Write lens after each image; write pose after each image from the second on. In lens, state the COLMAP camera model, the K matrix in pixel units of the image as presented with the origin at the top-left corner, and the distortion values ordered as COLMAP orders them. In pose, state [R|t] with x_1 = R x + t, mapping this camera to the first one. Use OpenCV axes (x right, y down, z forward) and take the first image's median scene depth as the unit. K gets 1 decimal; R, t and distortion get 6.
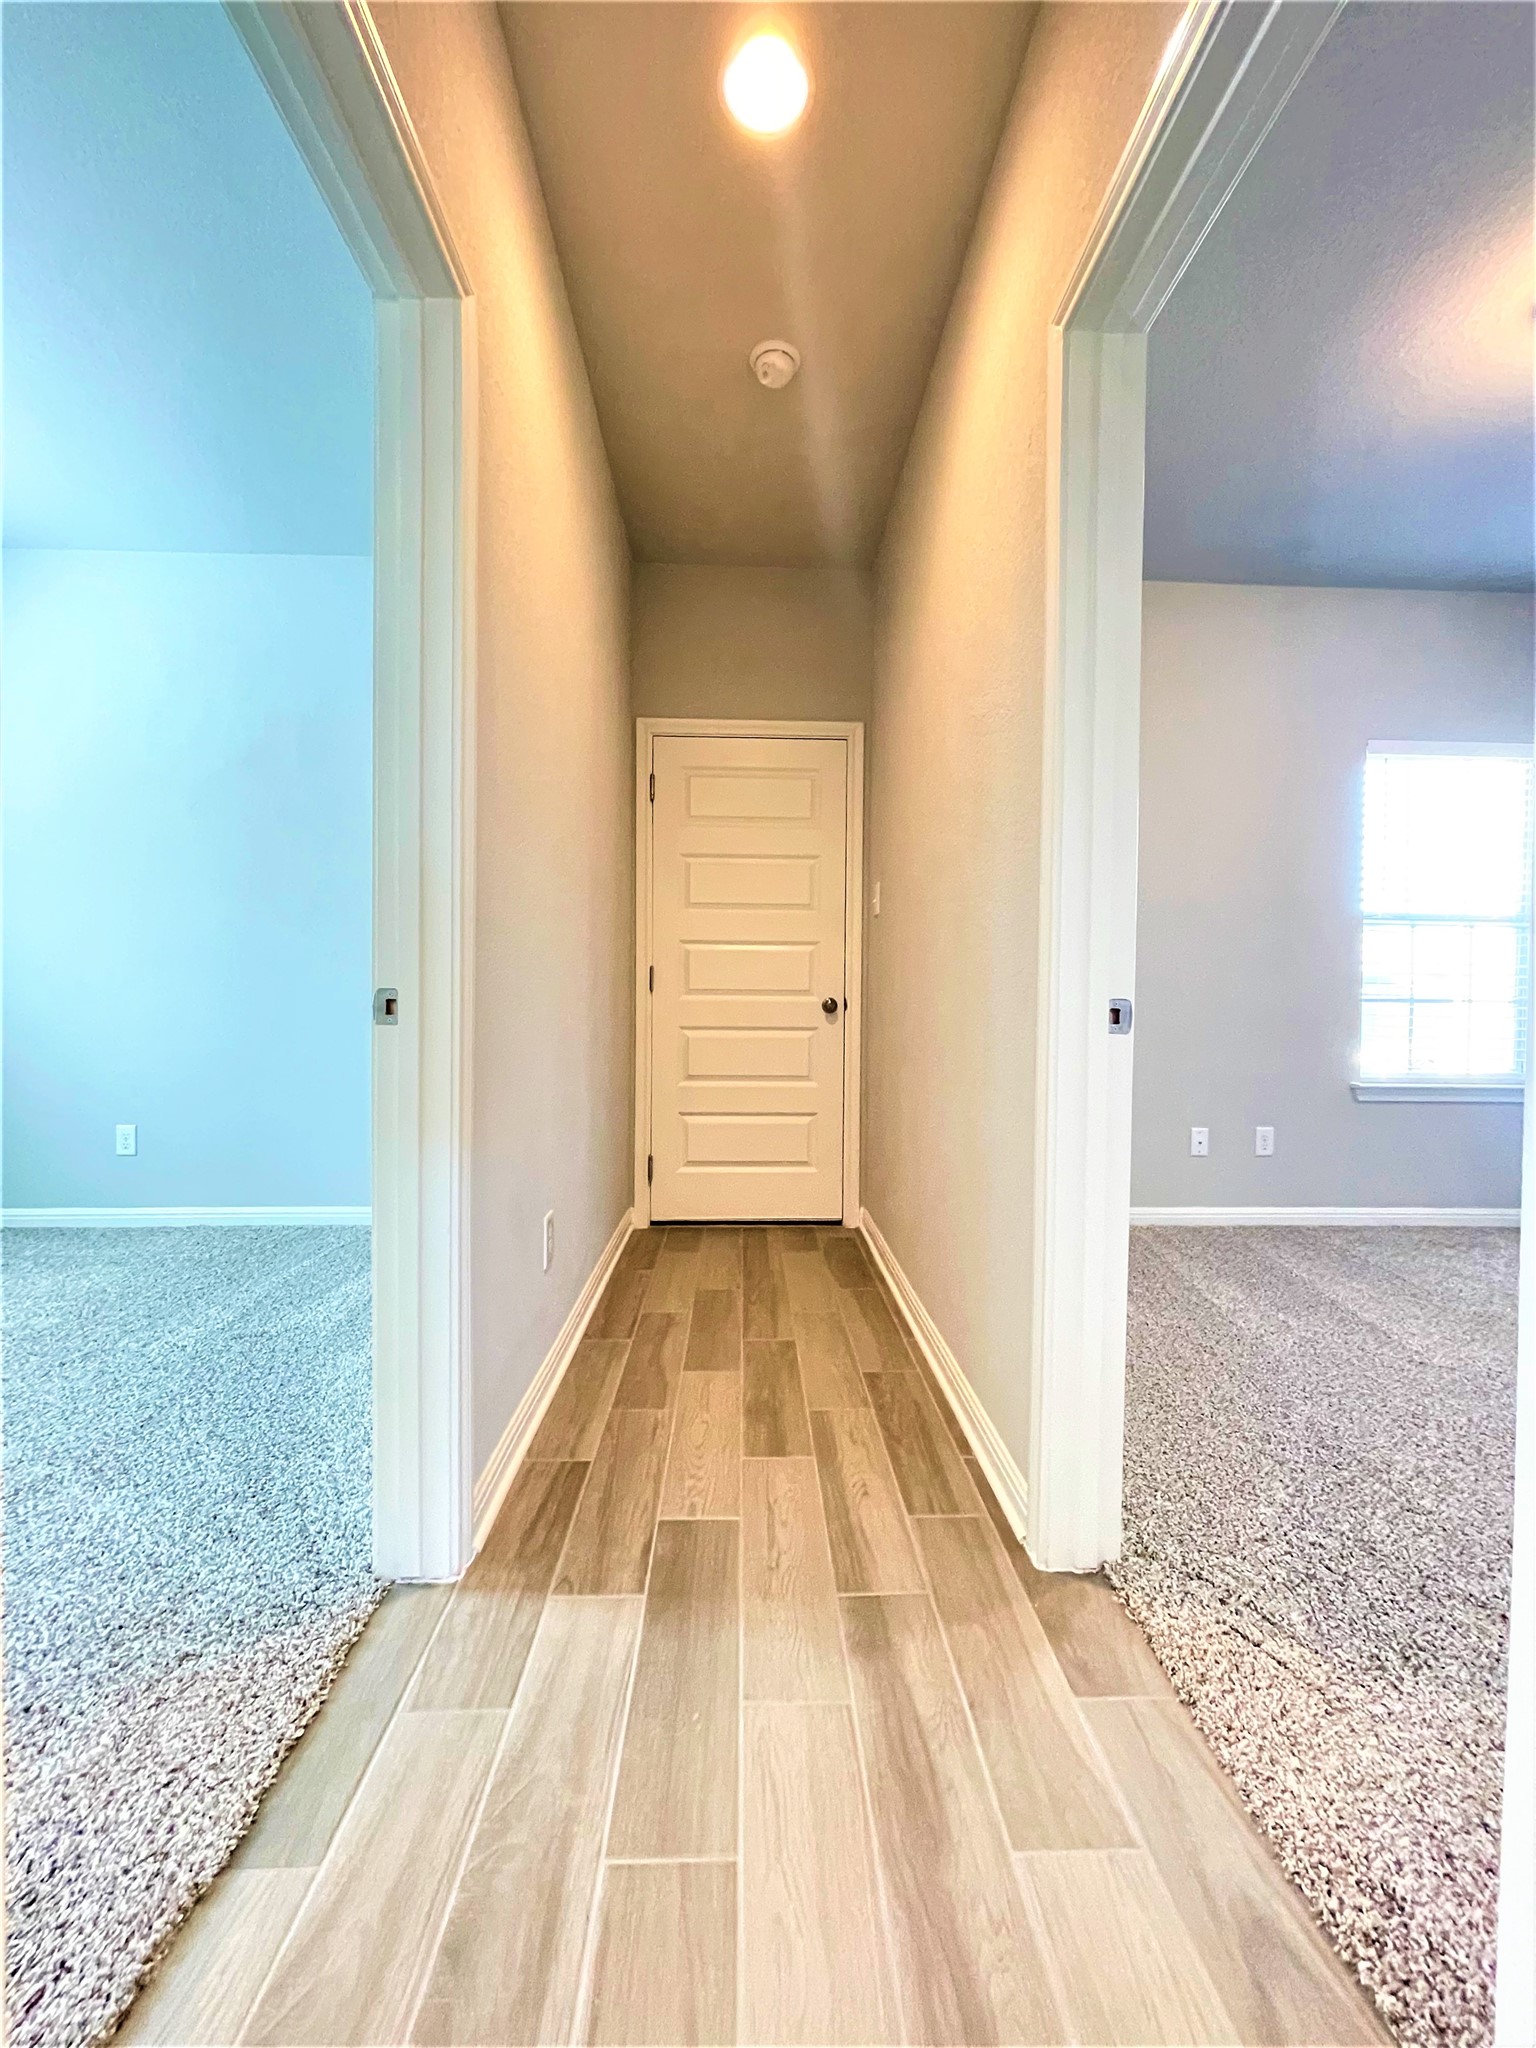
lens RADIAL K [[820.1, 0, 766.0], [0, 820.1, 1024.1], [0, 0, 1]] dist [-0.001622, -0.000919]
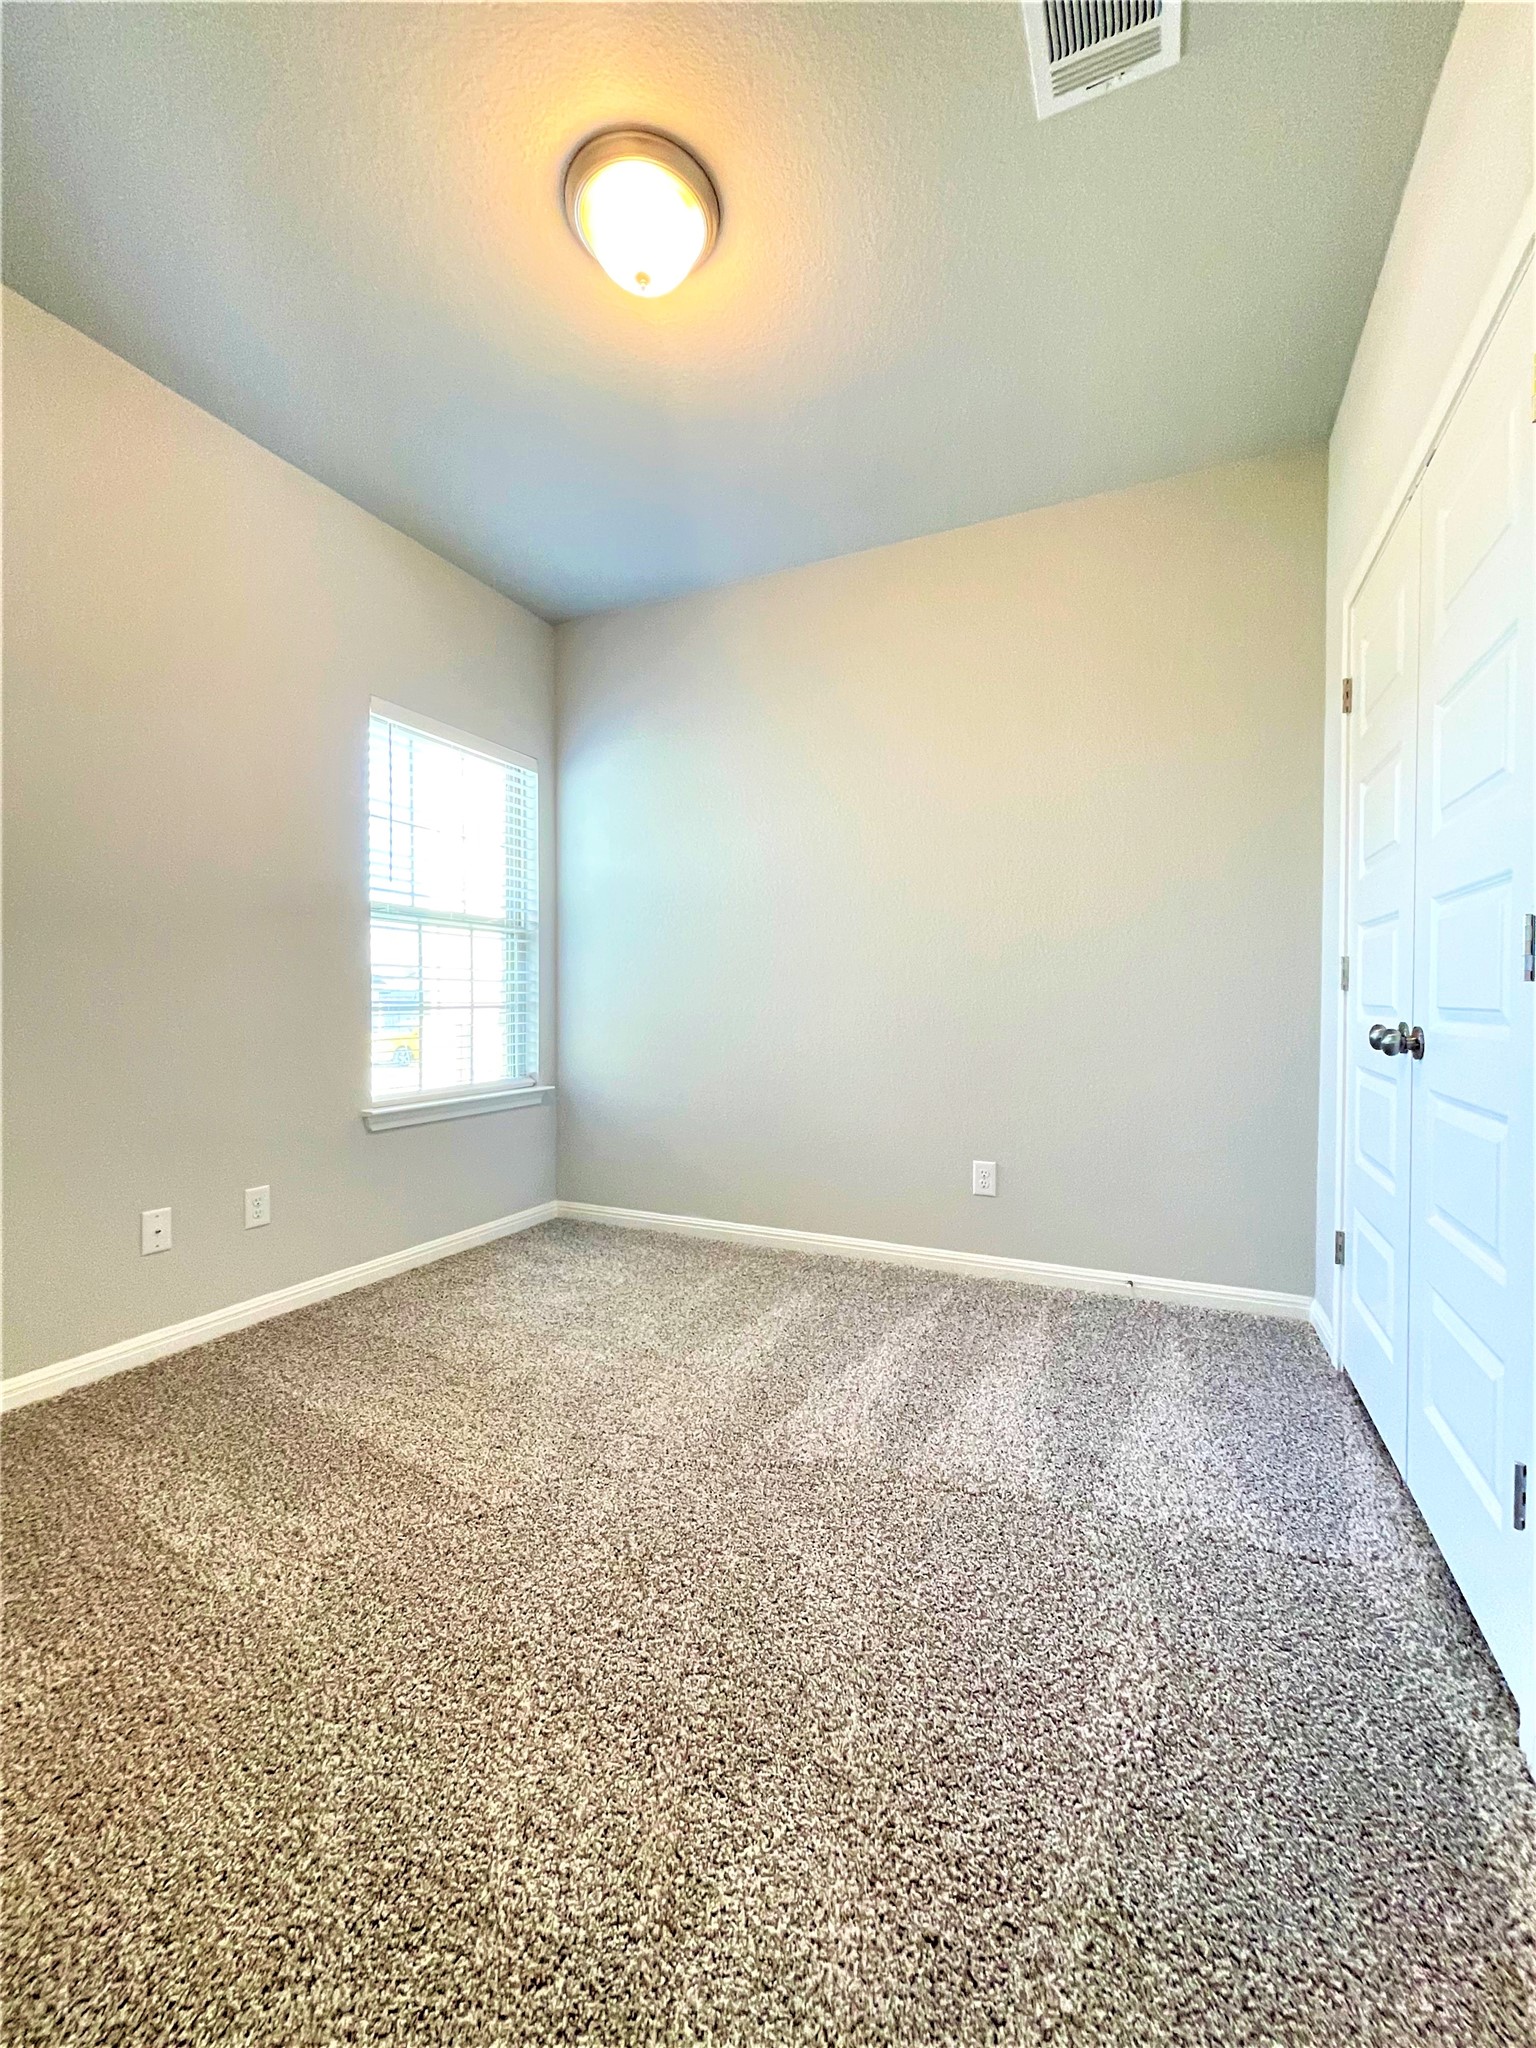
lens RADIAL K [[820.1, 0, 771.2], [0, 820.1, 1023.8], [0, 0, 1]] dist [-0.001622, -0.000919]
pose [[0.449461, -0.024691, 0.892959, 0.183836], [0.019967, 0.999646, 0.017591, -0.022336], [-0.893077, 0.009923, 0.449794, 0.289999]]
